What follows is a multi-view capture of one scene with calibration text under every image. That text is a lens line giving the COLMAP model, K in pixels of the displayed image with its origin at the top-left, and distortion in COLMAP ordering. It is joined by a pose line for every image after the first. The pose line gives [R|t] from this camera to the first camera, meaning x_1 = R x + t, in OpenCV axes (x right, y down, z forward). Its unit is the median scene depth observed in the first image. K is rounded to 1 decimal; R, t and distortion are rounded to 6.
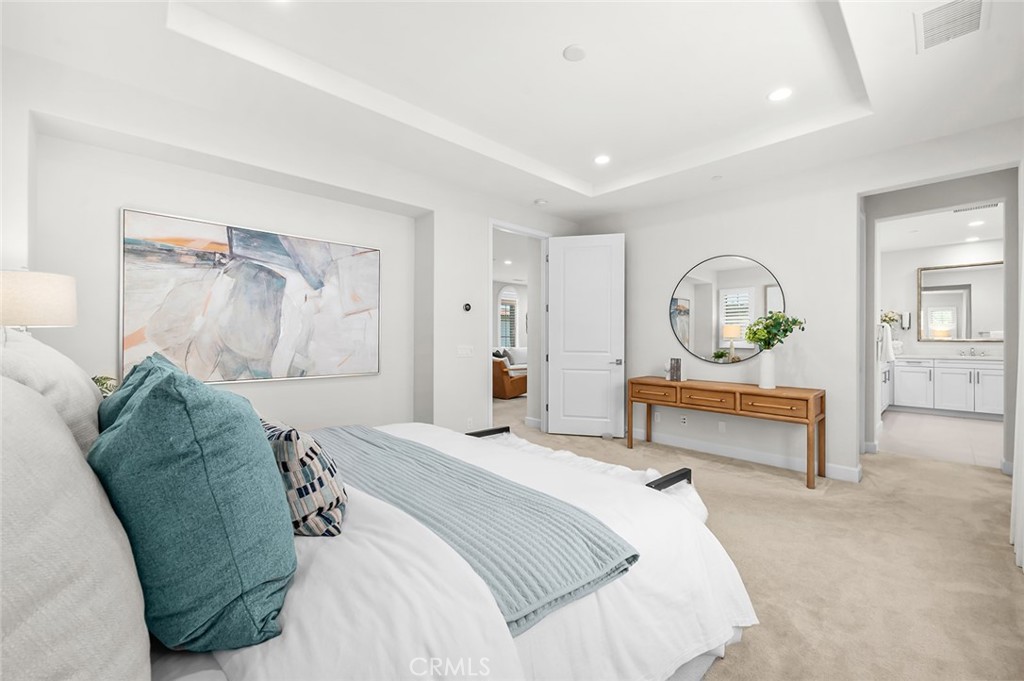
lens RADIAL K [[416.4, 0, 520.5], [0, 416.4, 337.7], [0, 0, 1]] dist [-0.000870, 0.000103]
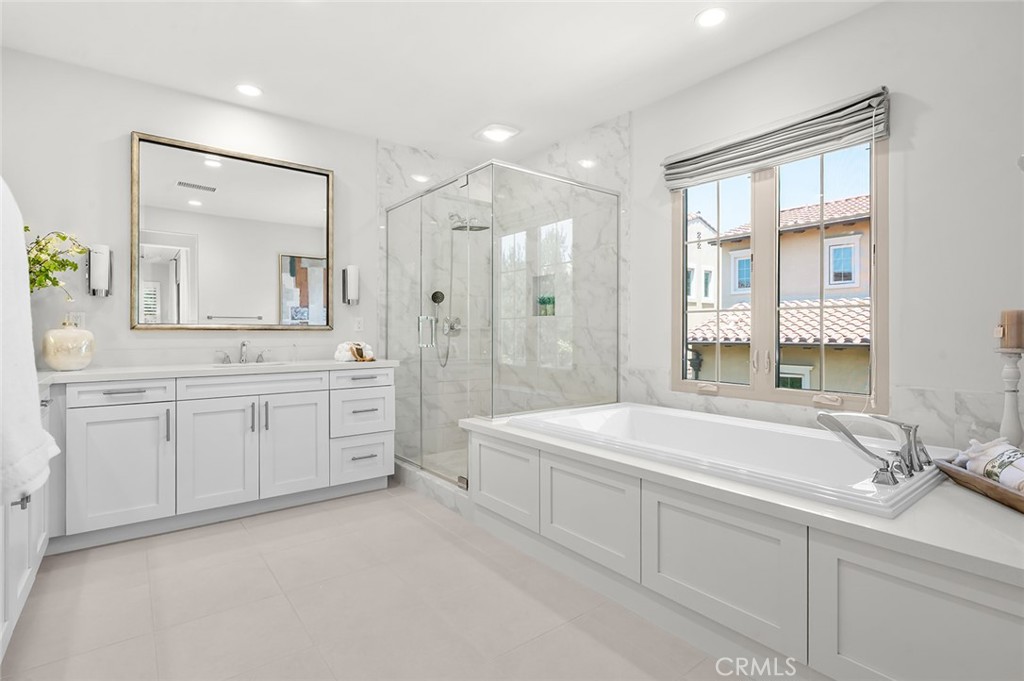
lens RADIAL K [[491.5, 0, 512.7], [0, 491.5, 330.3], [0, 0, 1]] dist [-0.001953, -0.000468]
pose [[0.107877, -0.002843, 0.994160, 0.573007], [-0.003426, 0.999989, 0.003231, 0.006818], [-0.994158, -0.003755, 0.107866, 0.632608]]
